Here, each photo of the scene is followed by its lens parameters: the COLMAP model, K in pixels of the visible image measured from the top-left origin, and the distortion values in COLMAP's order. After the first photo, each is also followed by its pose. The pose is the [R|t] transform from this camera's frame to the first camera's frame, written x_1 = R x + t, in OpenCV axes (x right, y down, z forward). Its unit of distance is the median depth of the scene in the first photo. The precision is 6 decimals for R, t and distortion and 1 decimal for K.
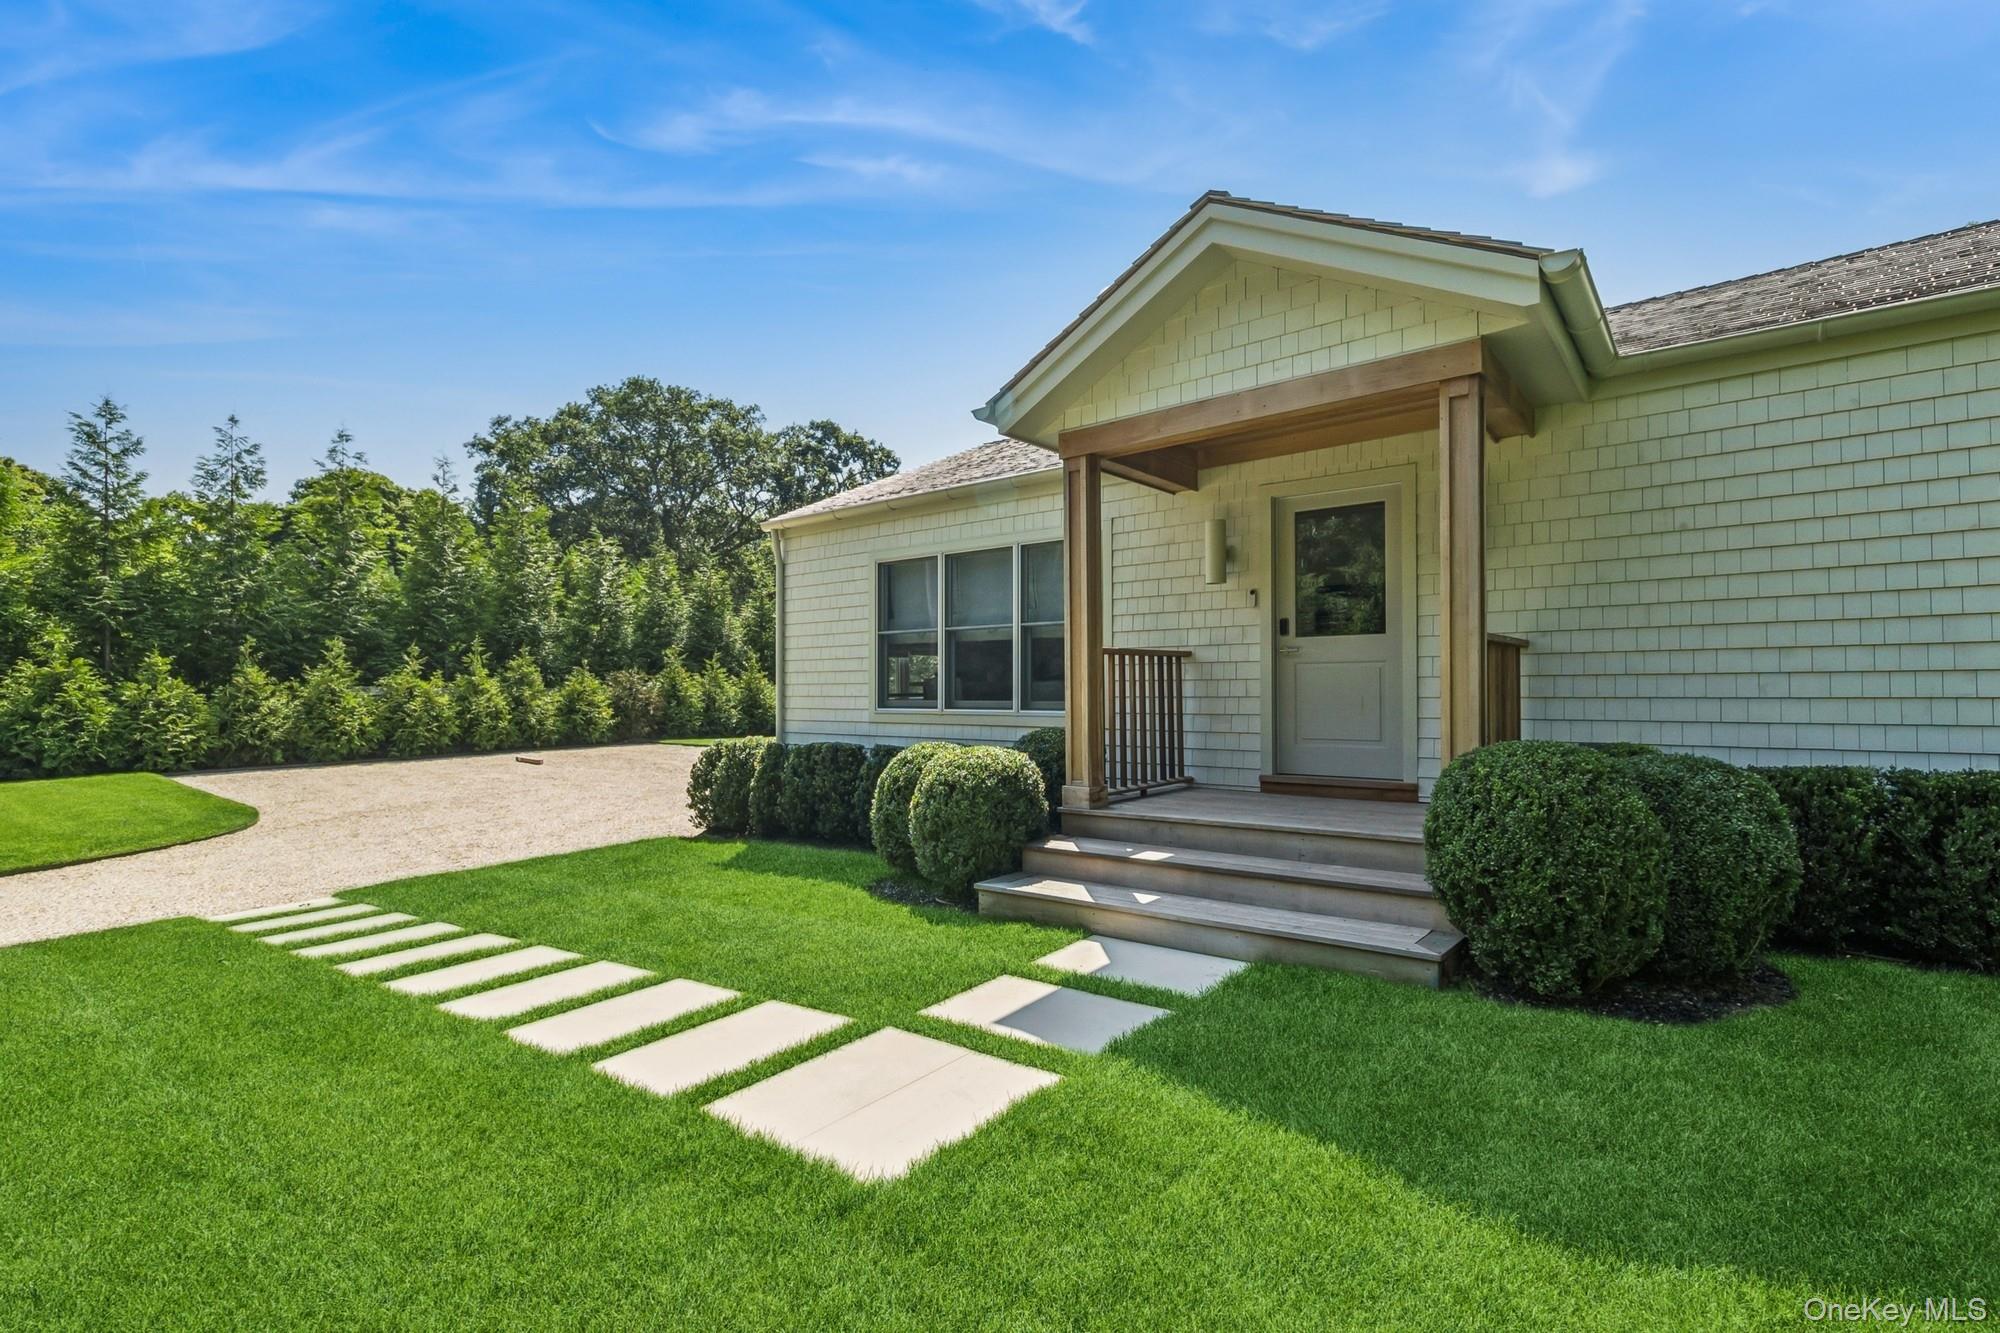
lens RADIAL K [[940.1, 0, 1000.0], [0, 940.1, 666.5], [0, 0, 1]] dist [0.000866, 0.000650]
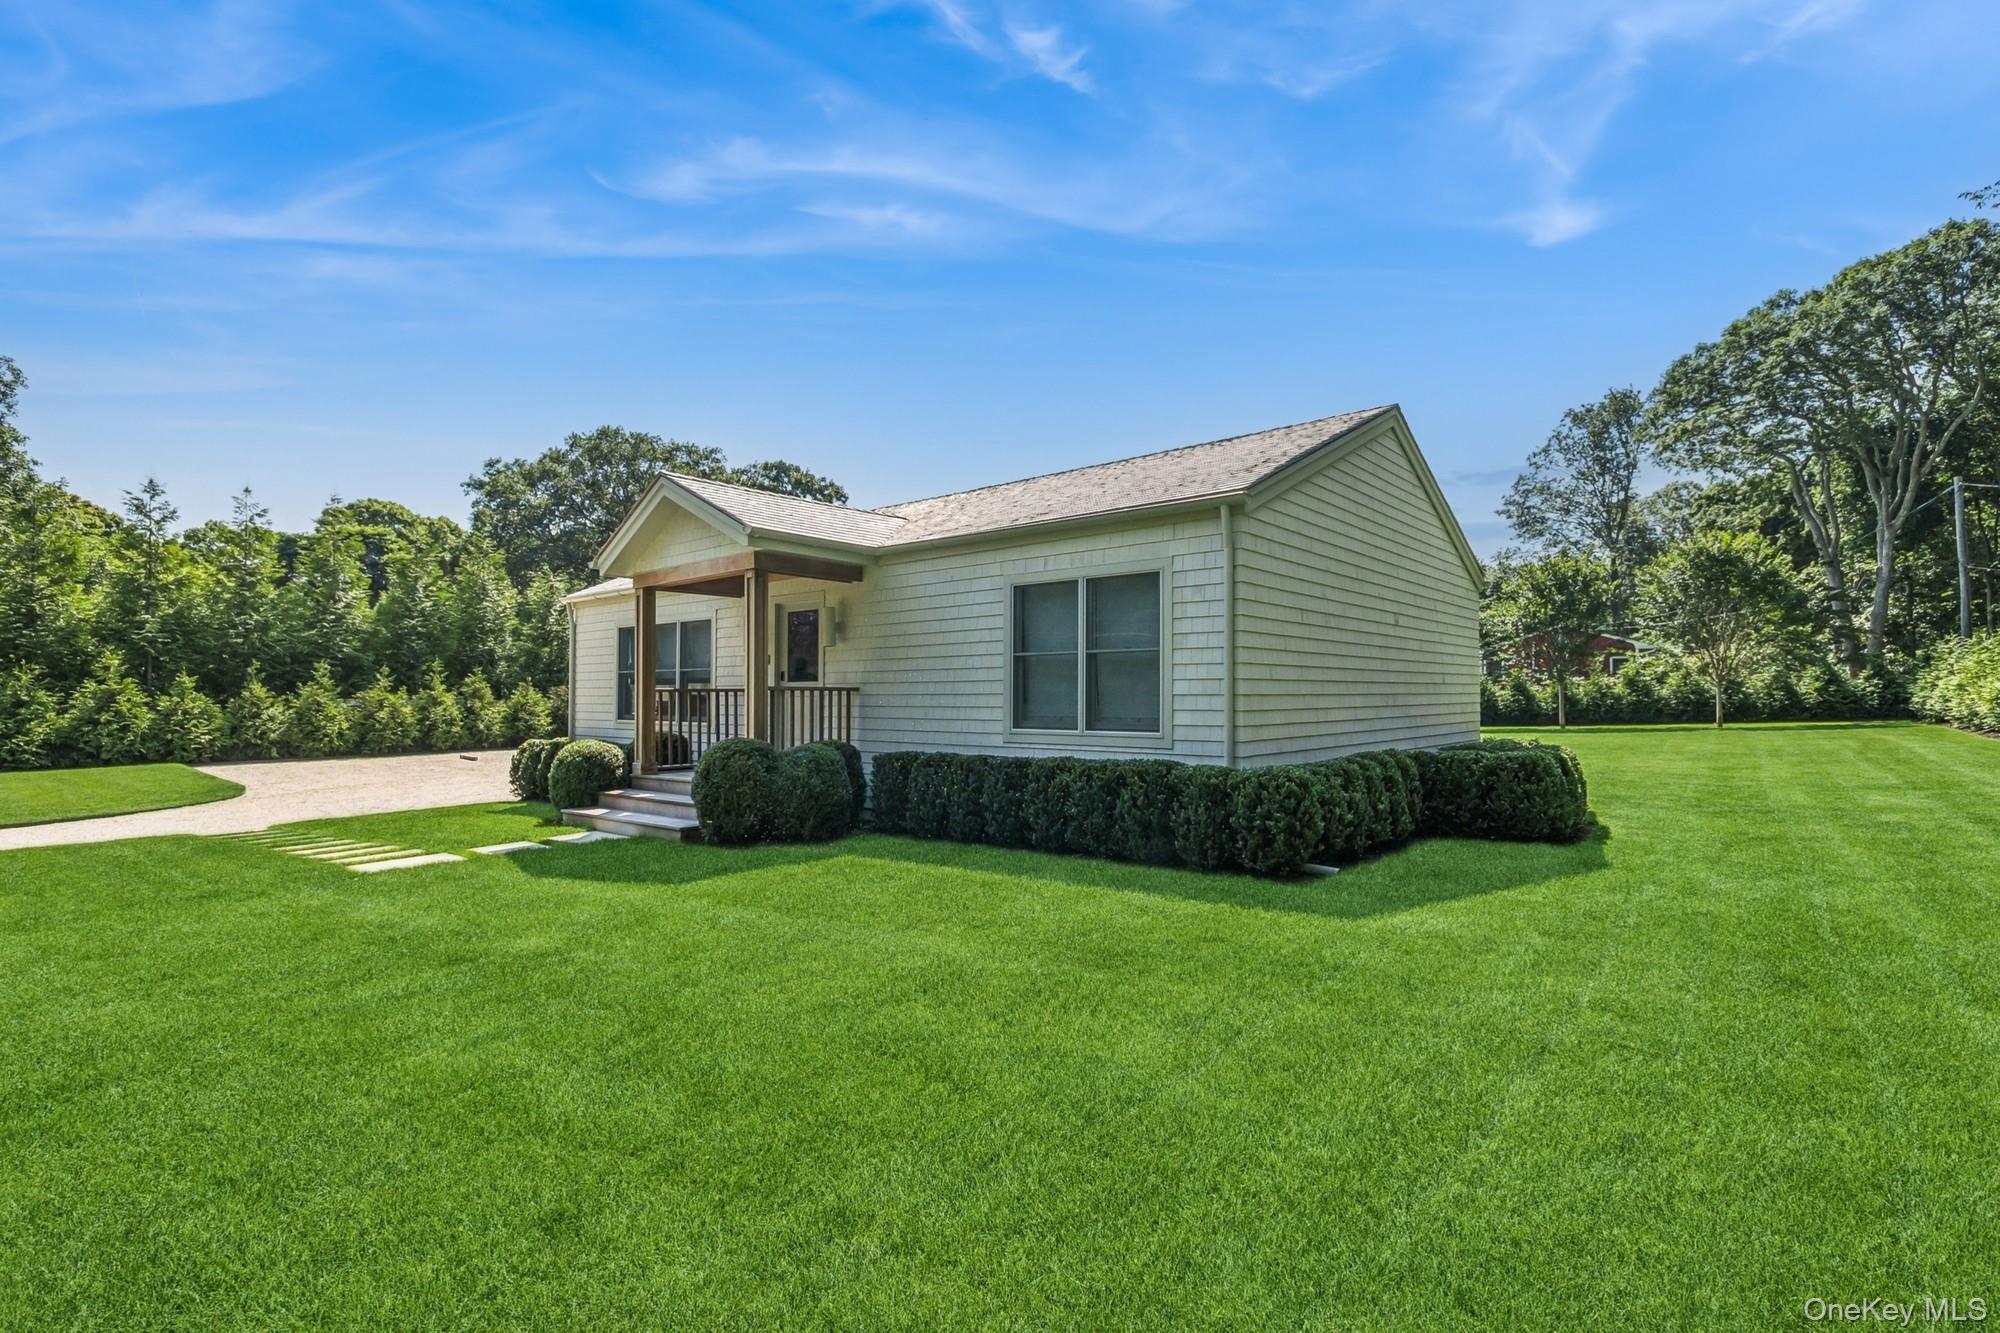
lens RADIAL K [[940.1, 0, 1000.0], [0, 940.1, 666.5], [0, 0, 1]] dist [0.000866, 0.000650]
pose [[0.999582, 0.004433, -0.028586, 0.264685], [-0.004707, 0.999944, -0.009512, -0.015766], [0.028542, 0.009642, 0.999546, -0.267420]]
